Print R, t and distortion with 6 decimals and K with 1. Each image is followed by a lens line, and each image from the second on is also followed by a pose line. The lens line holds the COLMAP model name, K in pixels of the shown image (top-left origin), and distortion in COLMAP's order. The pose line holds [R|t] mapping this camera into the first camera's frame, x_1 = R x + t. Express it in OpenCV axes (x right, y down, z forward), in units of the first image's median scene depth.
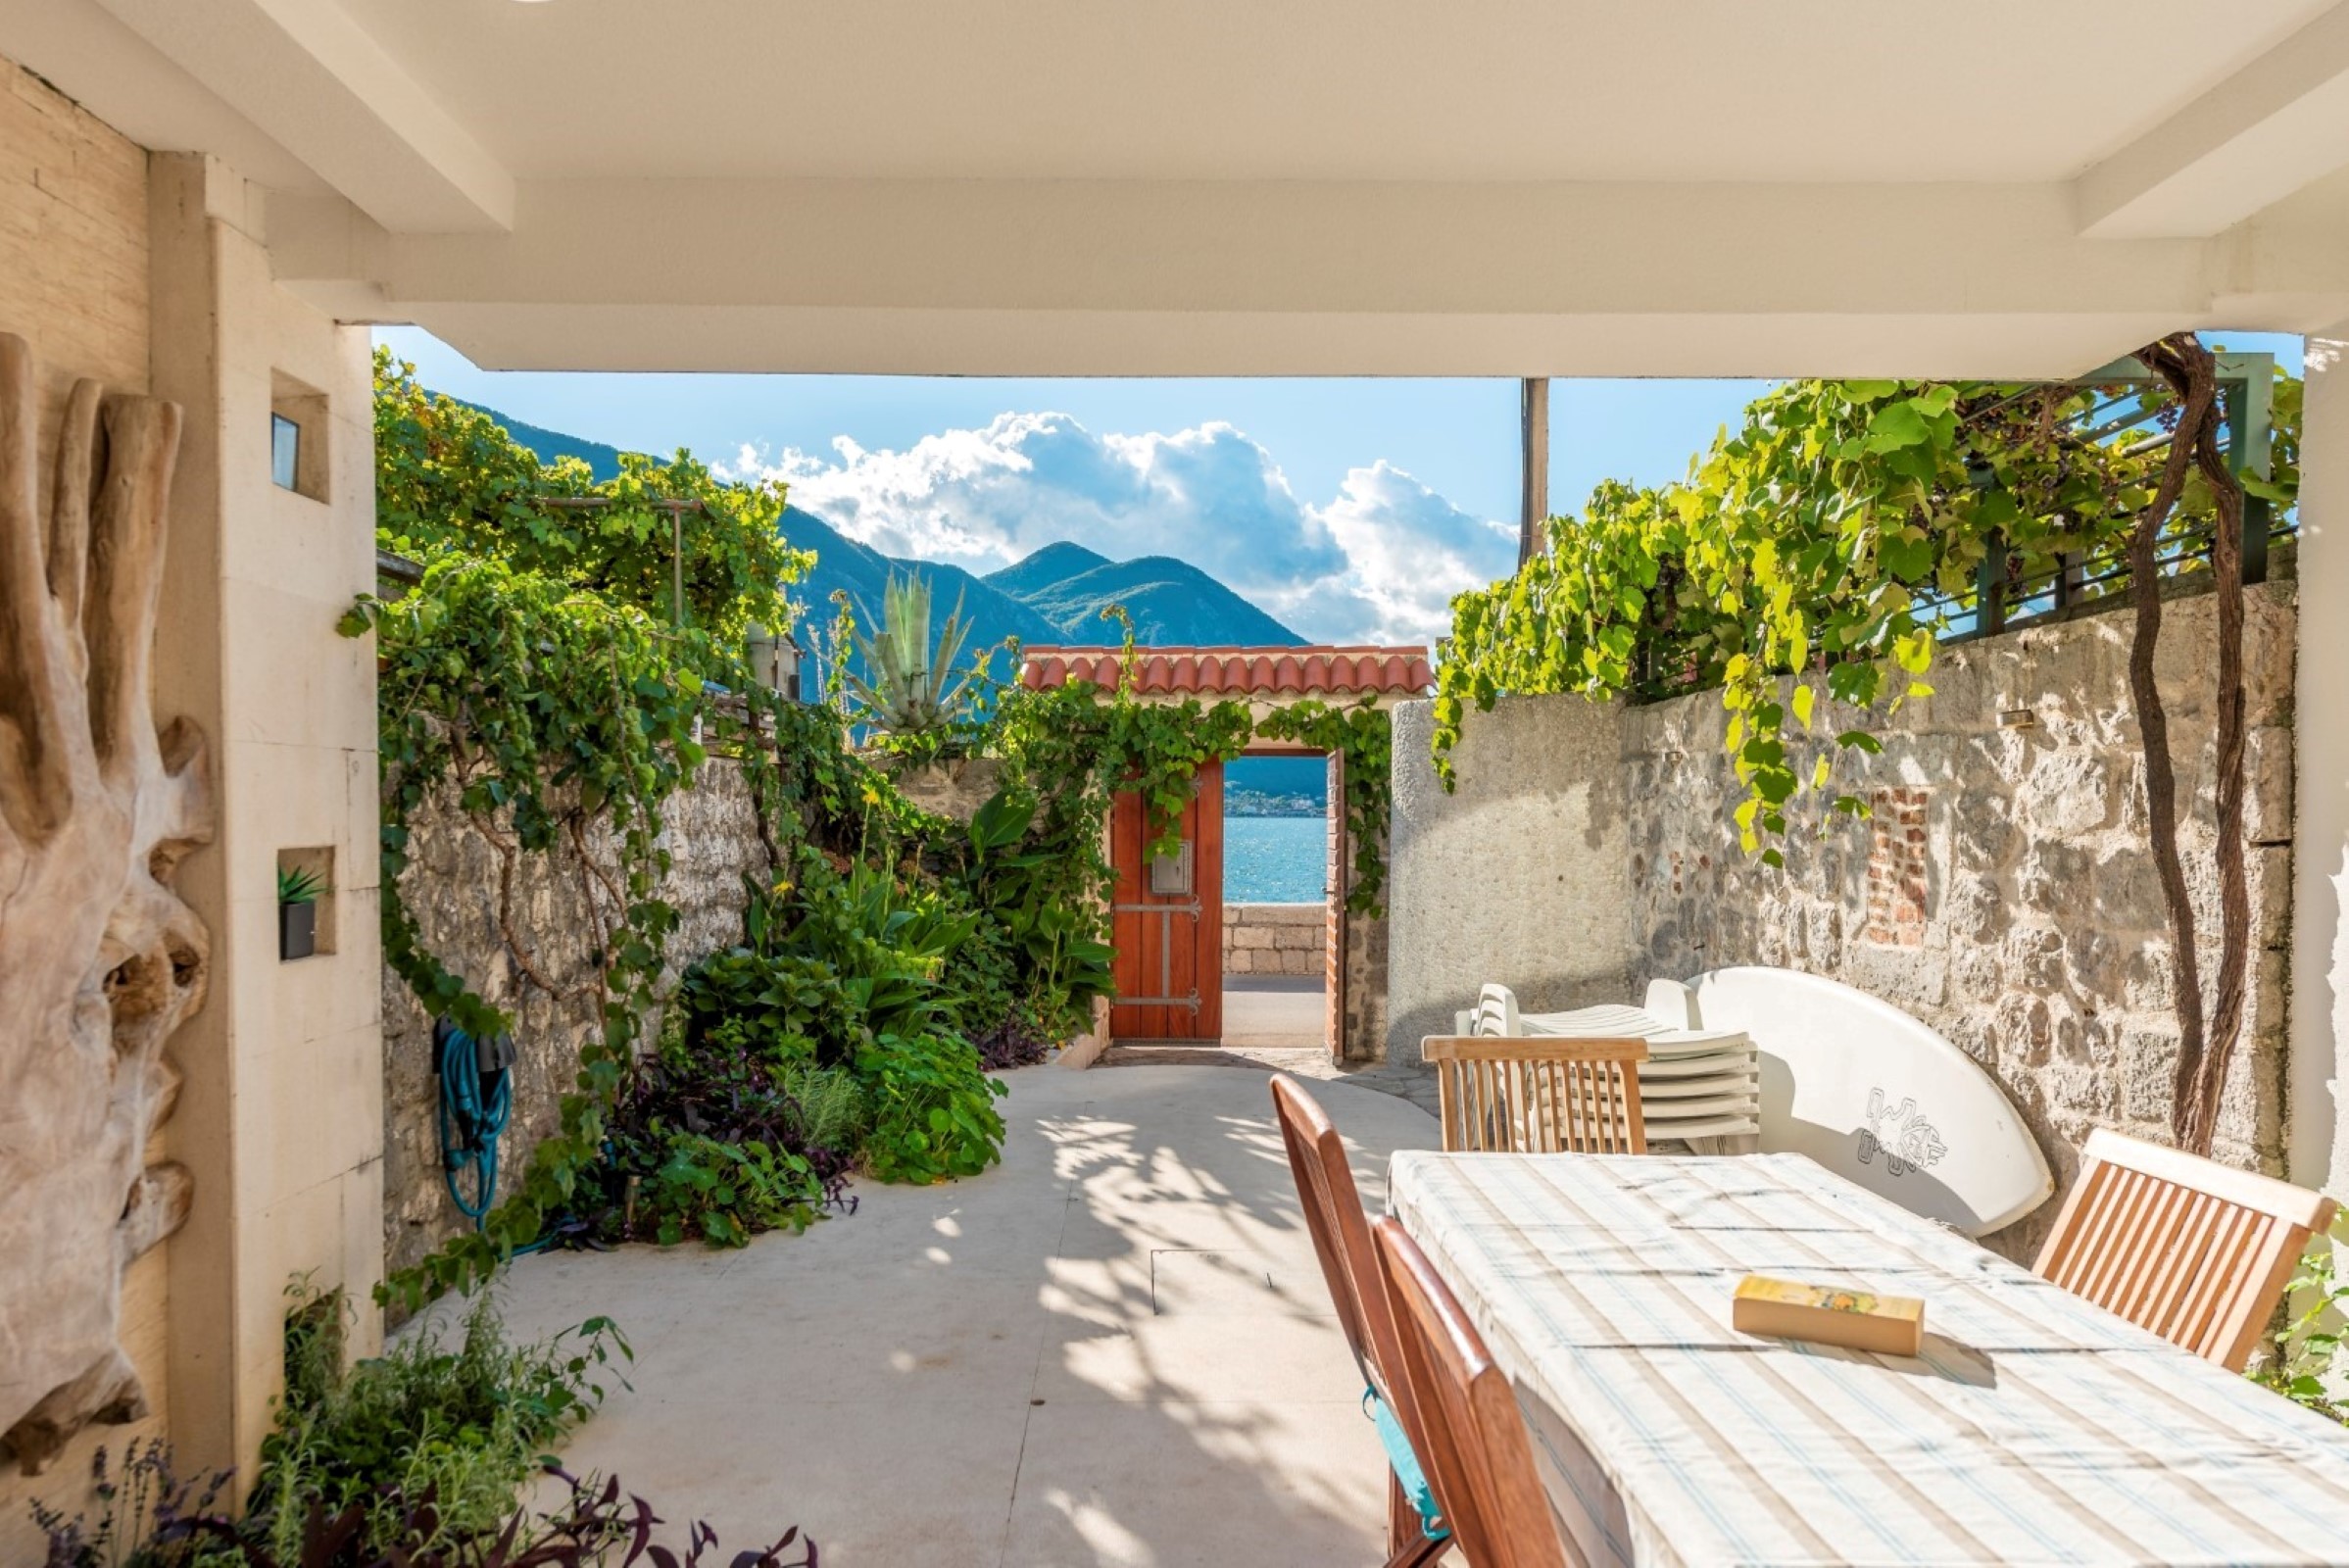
lens RADIAL K [[1581.6, 0, 1153.0], [0, 1581.6, 856.0], [0, 0, 1]] dist [0.029514, -0.000482]
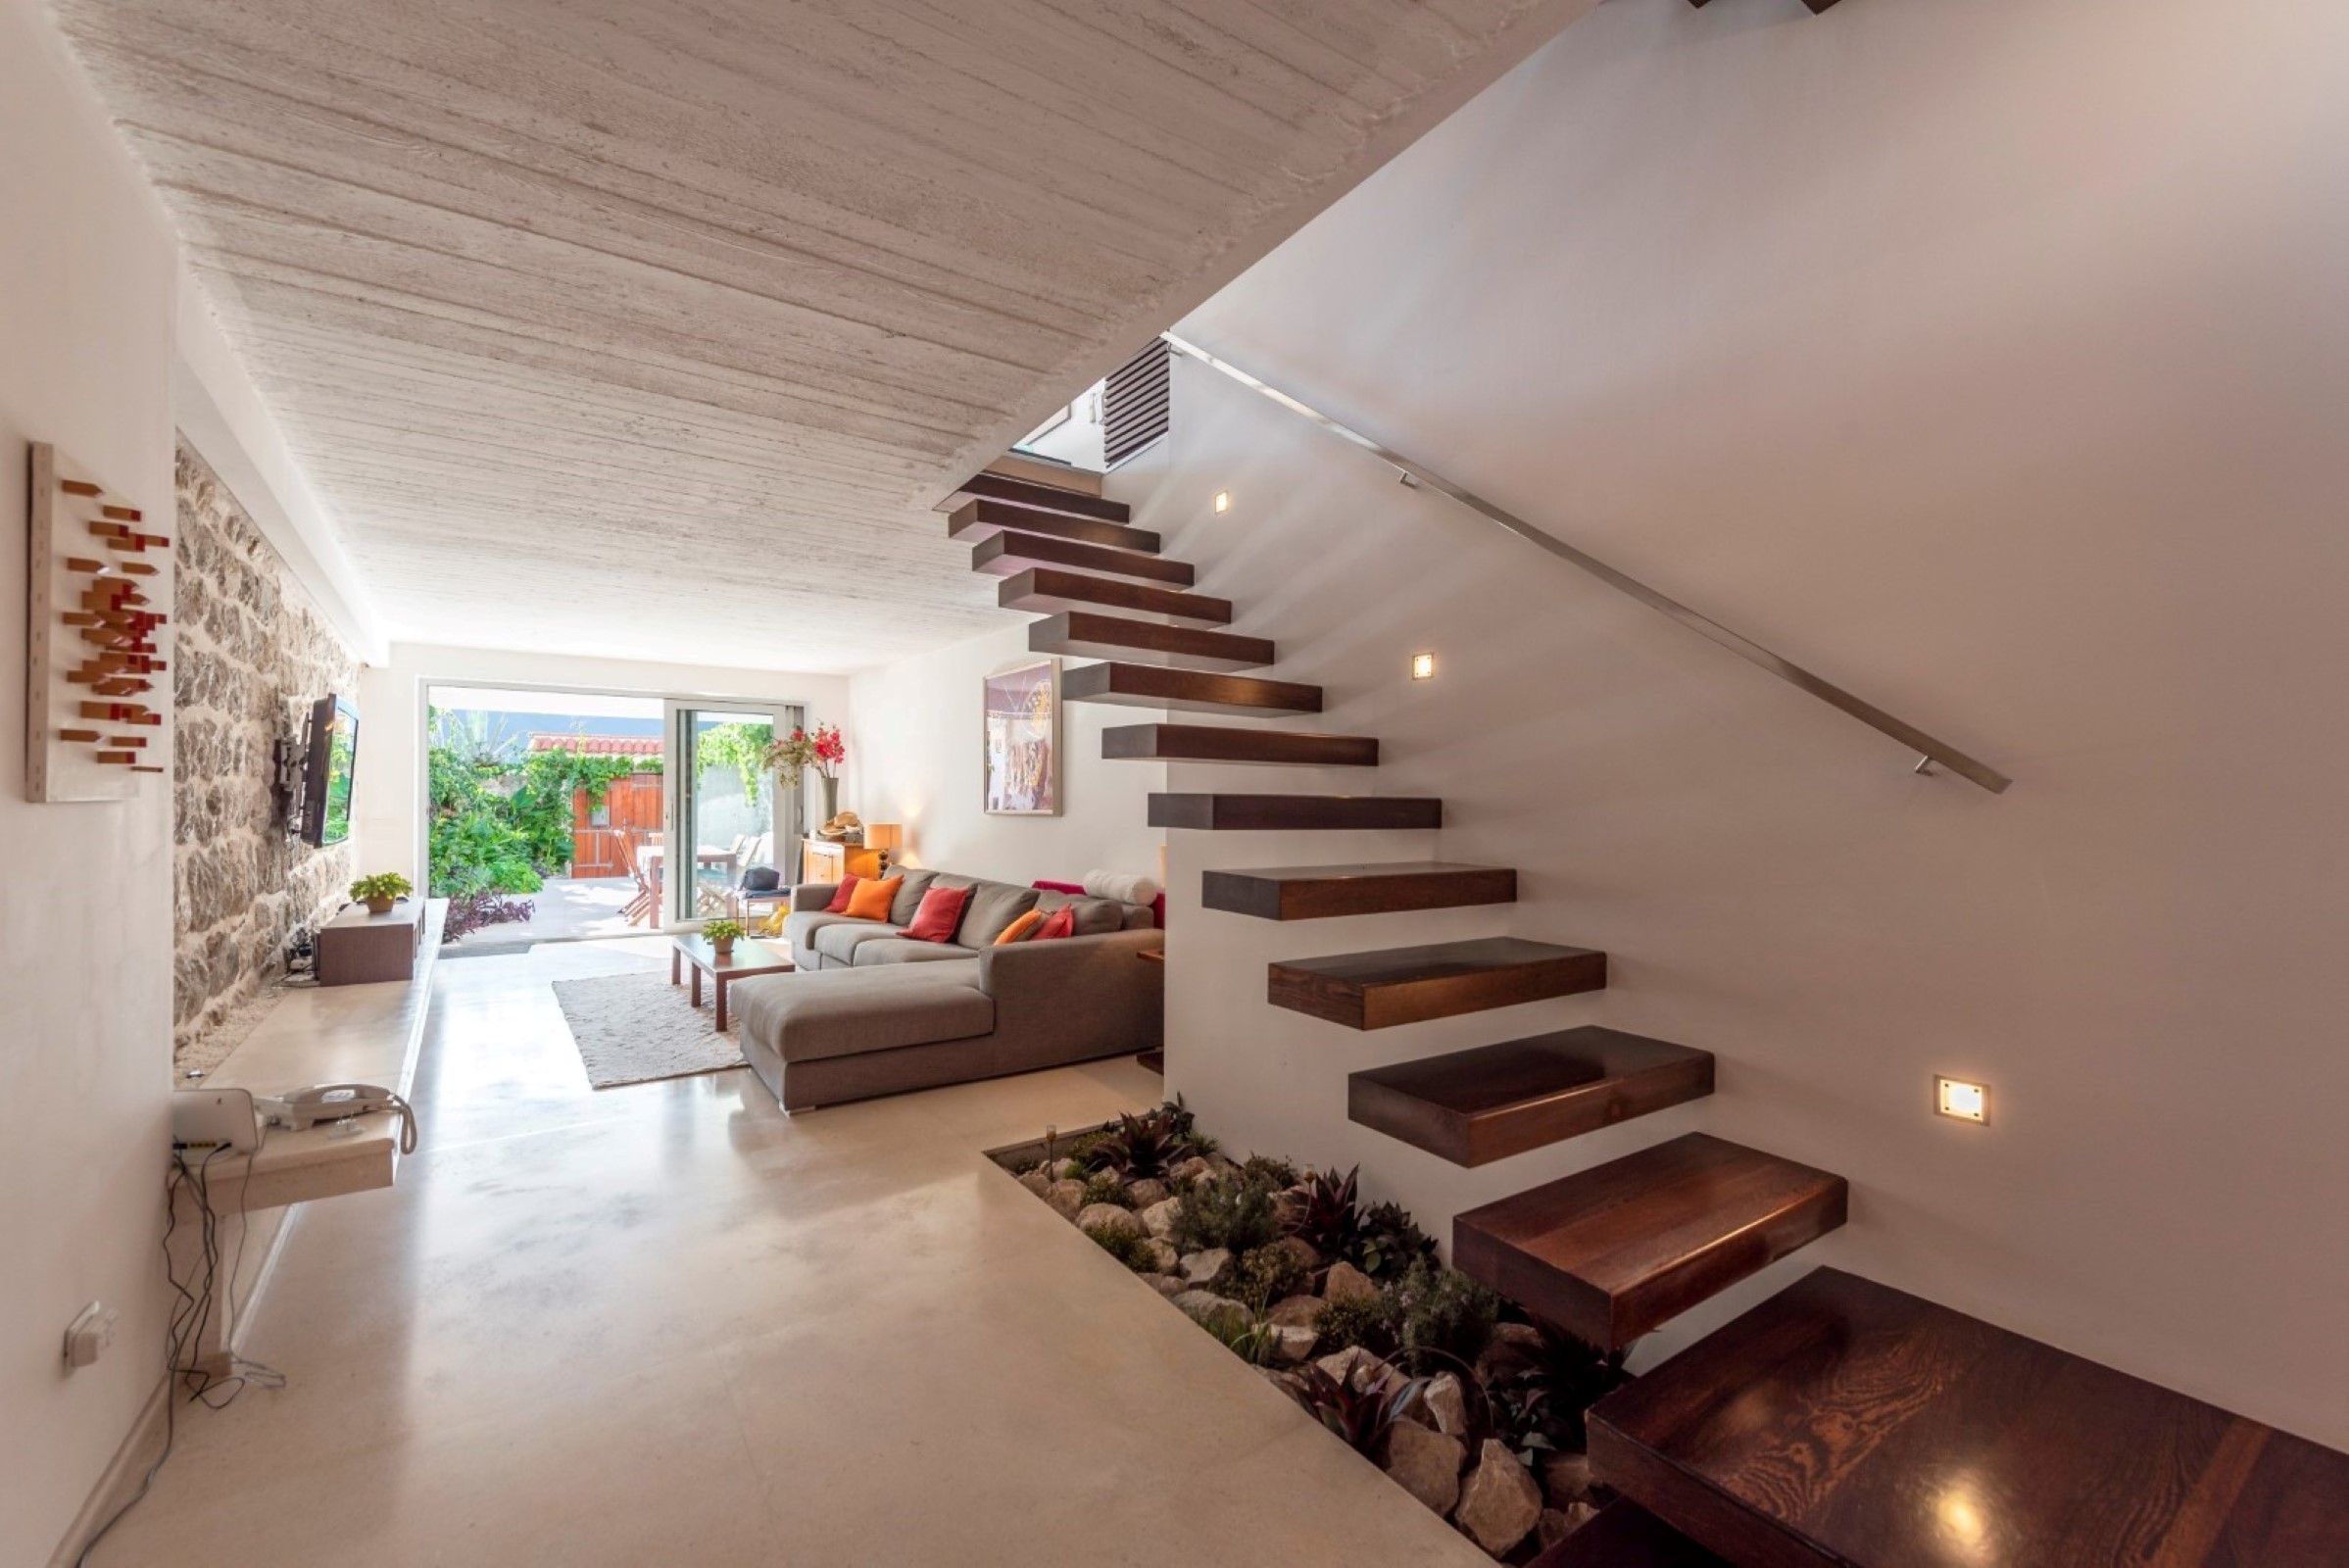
lens RADIAL K [[921.8, 0, 1224.8], [0, 921.8, 804.5], [0, 0, 1]] dist [-0.000678, -0.000227]
pose [[0.822656, 0.000480, 0.568539, -0.008143], [0.011432, 0.999784, -0.017385, 0.041430], [-0.568424, 0.020802, 0.822473, -1.380663]]
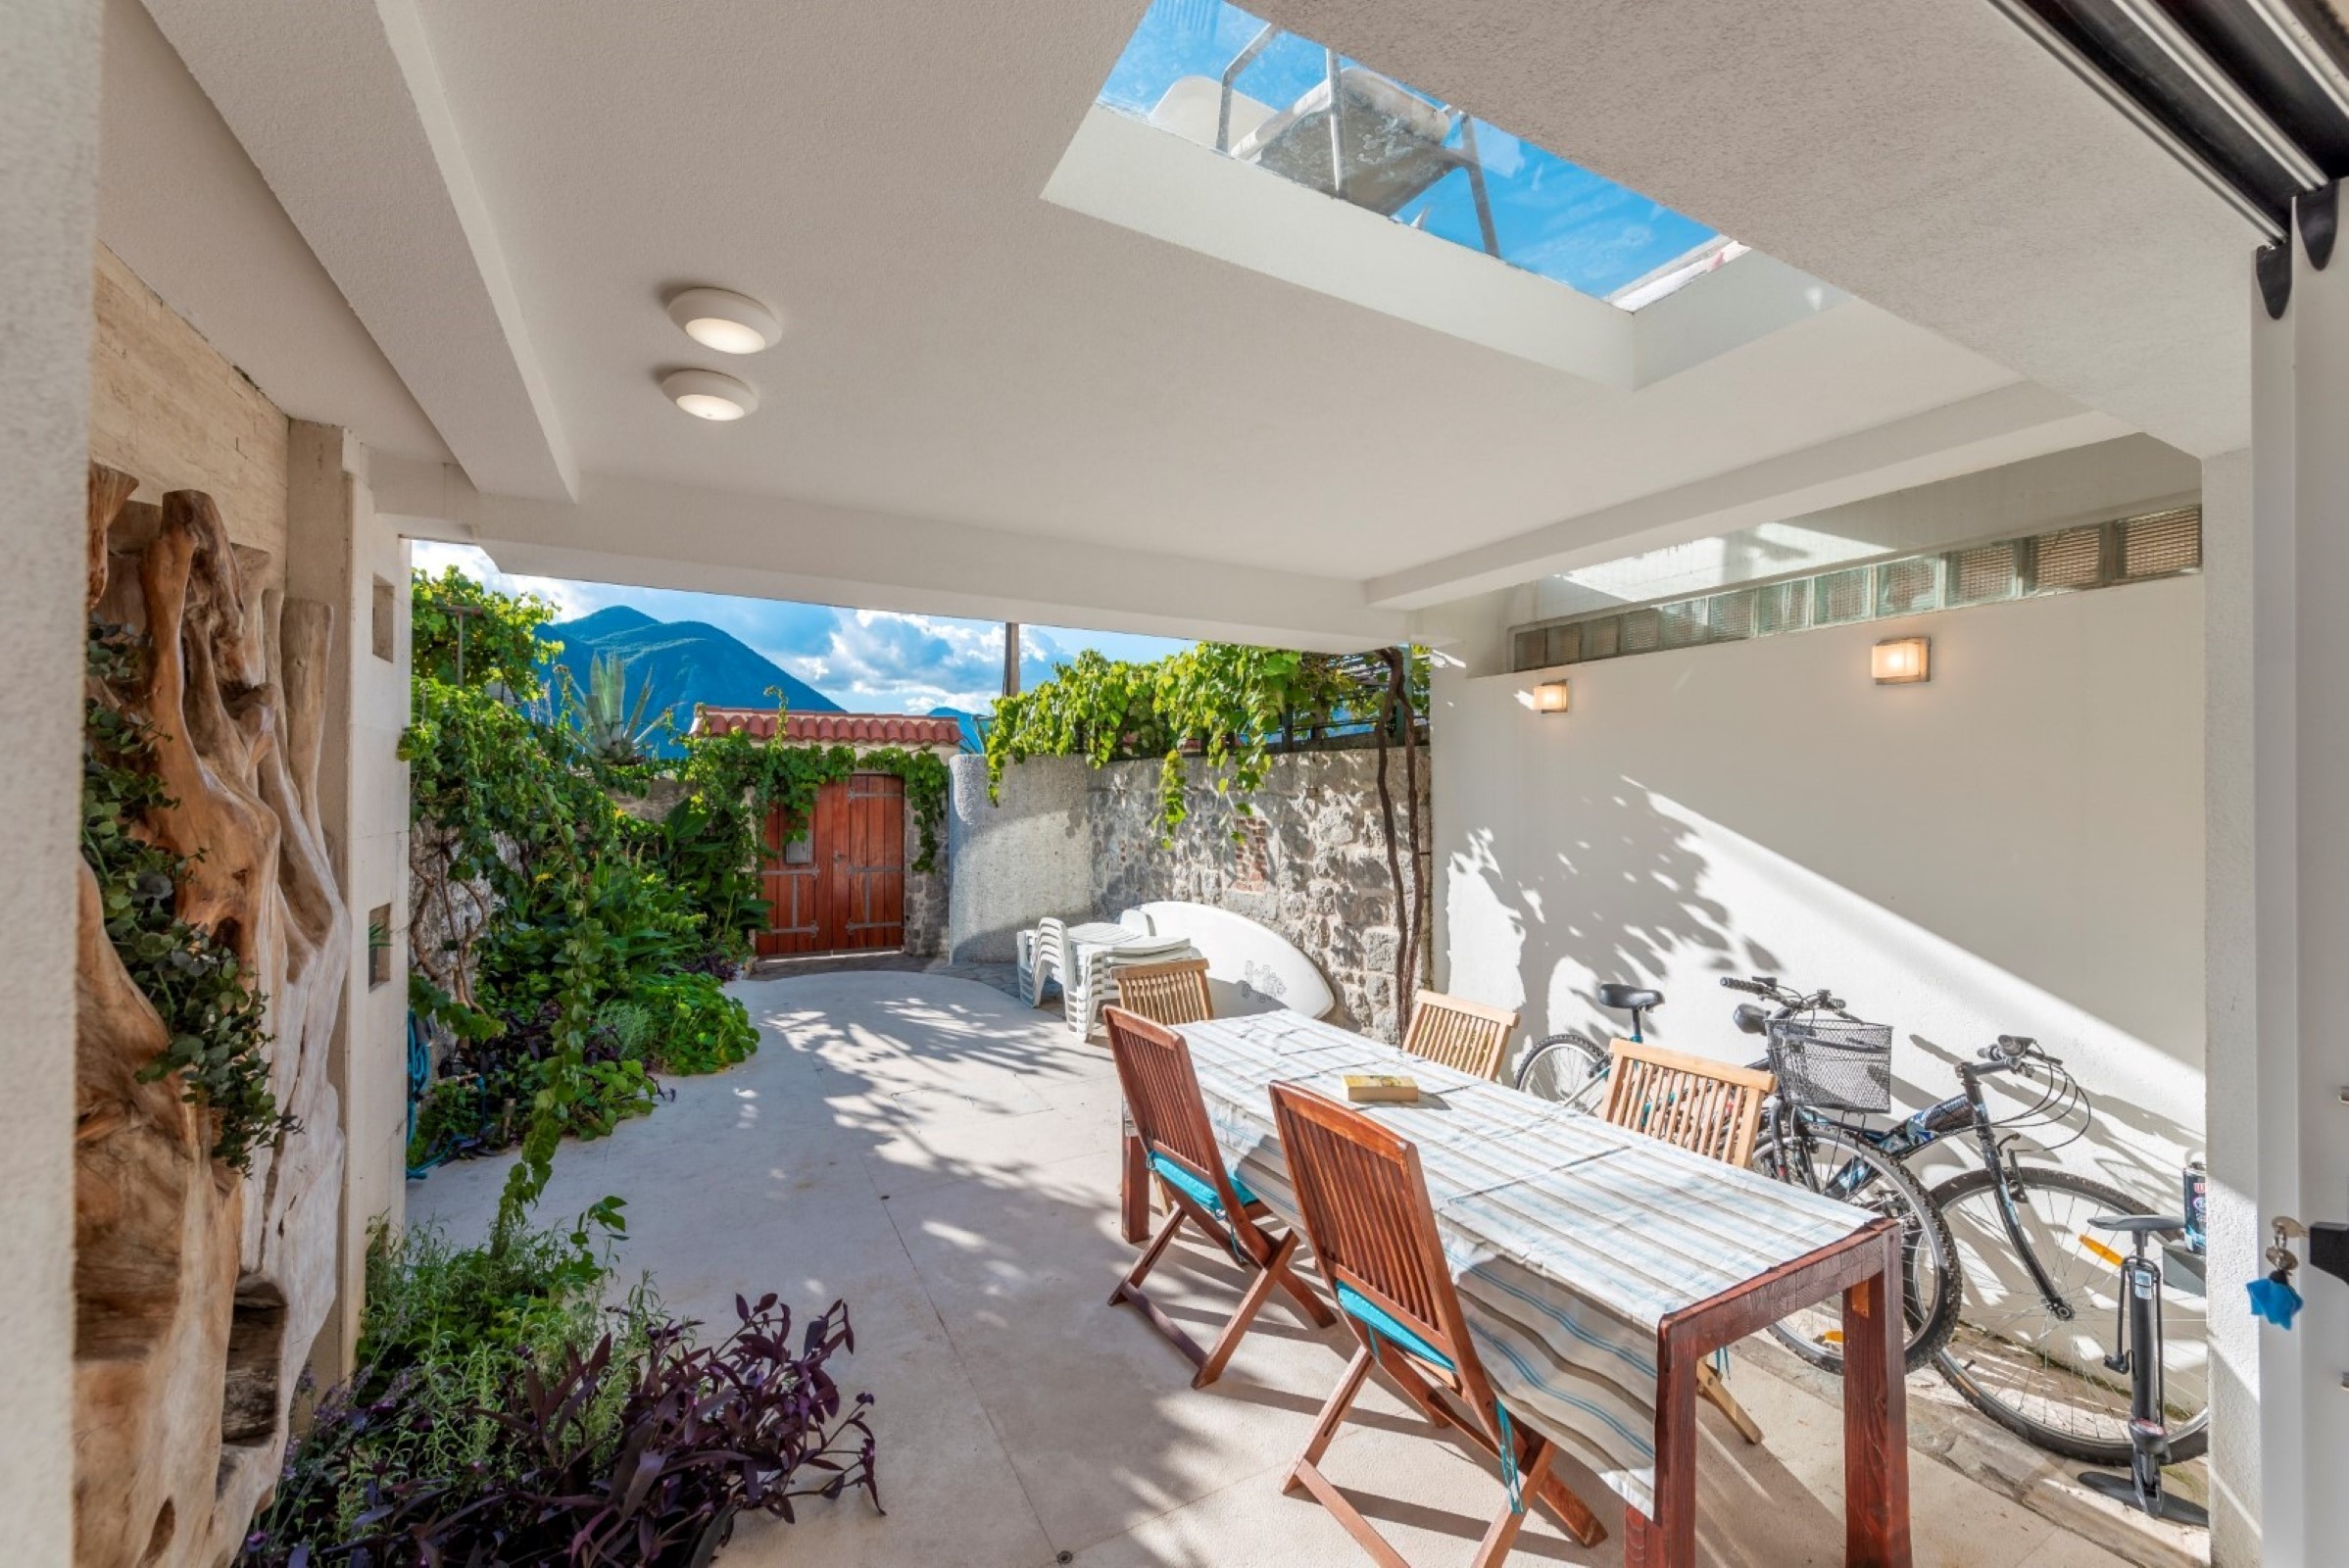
lens RADIAL K [[914.3, 0, 1188.3], [0, 914.3, 788.5], [0, 0, 1]] dist [0.018641, -0.006541]
pose [[0.878855, 0.000827, 0.477088, -0.129601], [0.012584, 0.999610, -0.024915, -0.035708], [-0.476922, 0.027900, 0.878502, -0.025480]]
